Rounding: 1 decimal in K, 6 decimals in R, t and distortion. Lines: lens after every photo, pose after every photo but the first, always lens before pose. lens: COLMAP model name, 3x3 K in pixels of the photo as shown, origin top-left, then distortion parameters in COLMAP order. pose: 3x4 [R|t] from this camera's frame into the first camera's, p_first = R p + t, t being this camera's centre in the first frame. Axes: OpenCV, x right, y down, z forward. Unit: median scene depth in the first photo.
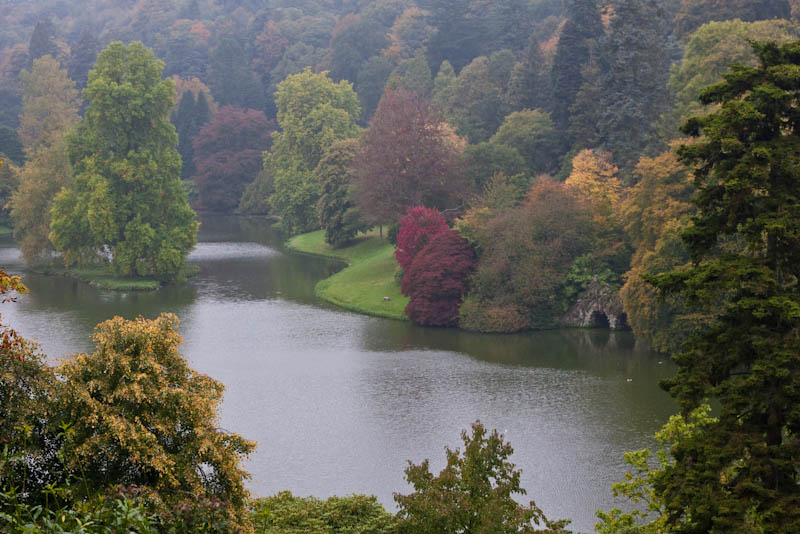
lens RADIAL K [[1883.8, 0, 400.3], [0, 1883.8, 266.9], [0, 0, 1]] dist [0.073020, 0.000000]
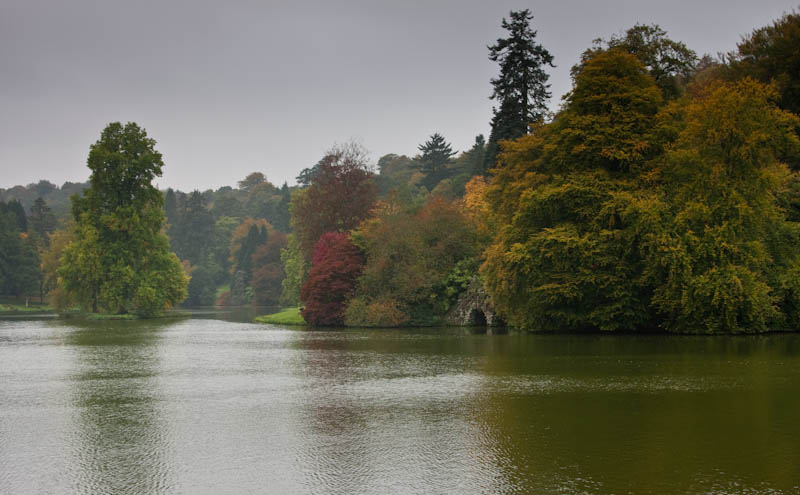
lens RADIAL K [[1217.6, 0, 399.4], [0, 1217.6, 247.9], [0, 0, 1]] dist [-0.162348, 0.000000]
pose [[0.999361, 0.002214, -0.035680, 0.085308], [-0.006025, 0.994235, -0.107054, 0.061437], [0.035237, 0.107200, 0.993613, 0.322988]]
